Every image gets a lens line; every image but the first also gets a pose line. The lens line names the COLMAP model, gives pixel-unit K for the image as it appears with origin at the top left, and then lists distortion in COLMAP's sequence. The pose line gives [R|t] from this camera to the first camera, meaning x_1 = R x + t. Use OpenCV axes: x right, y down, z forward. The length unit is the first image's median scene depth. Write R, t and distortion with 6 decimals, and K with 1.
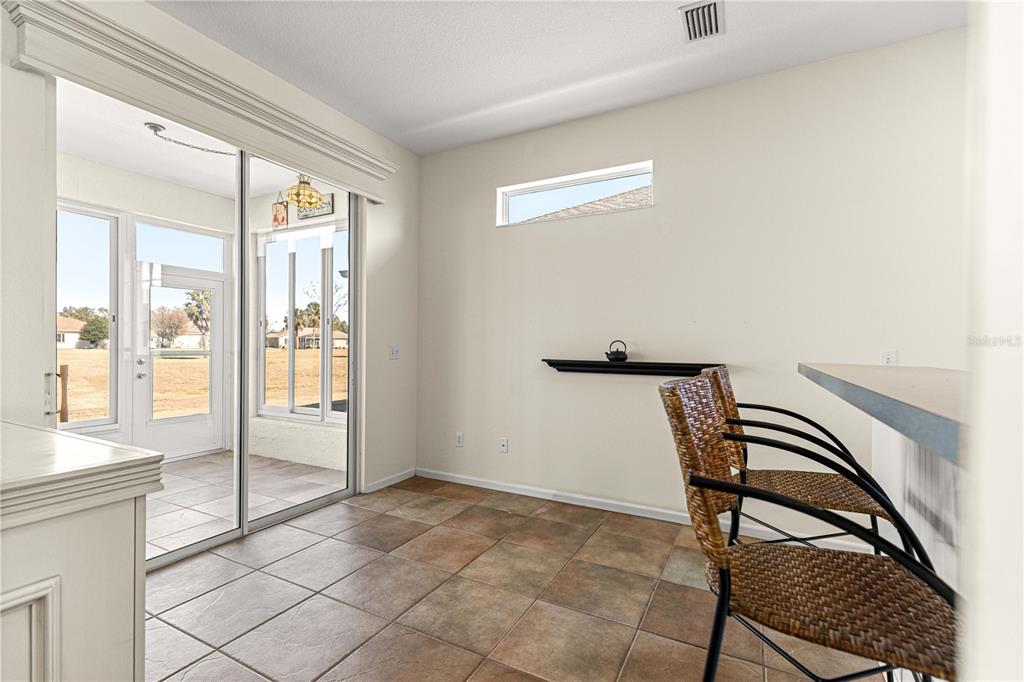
lens RADIAL K [[463.1, 0, 512.6], [0, 463.1, 342.7], [0, 0, 1]] dist [0.006491, -0.001397]
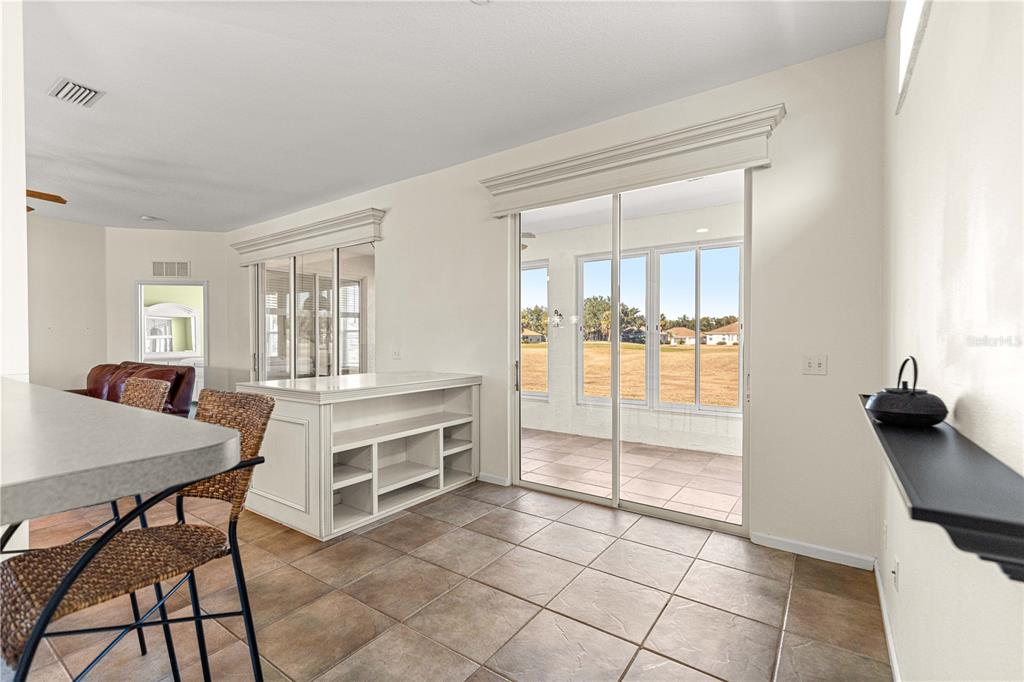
lens RADIAL K [[463.1, 0, 507.8], [0, 463.1, 343.0], [0, 0, 1]] dist [0.006491, -0.001397]
pose [[-0.133232, 0.005259, -0.991071, 0.620179], [0.001723, 0.999986, 0.005075, -0.022306], [0.991083, -0.001032, -0.133239, 0.825682]]
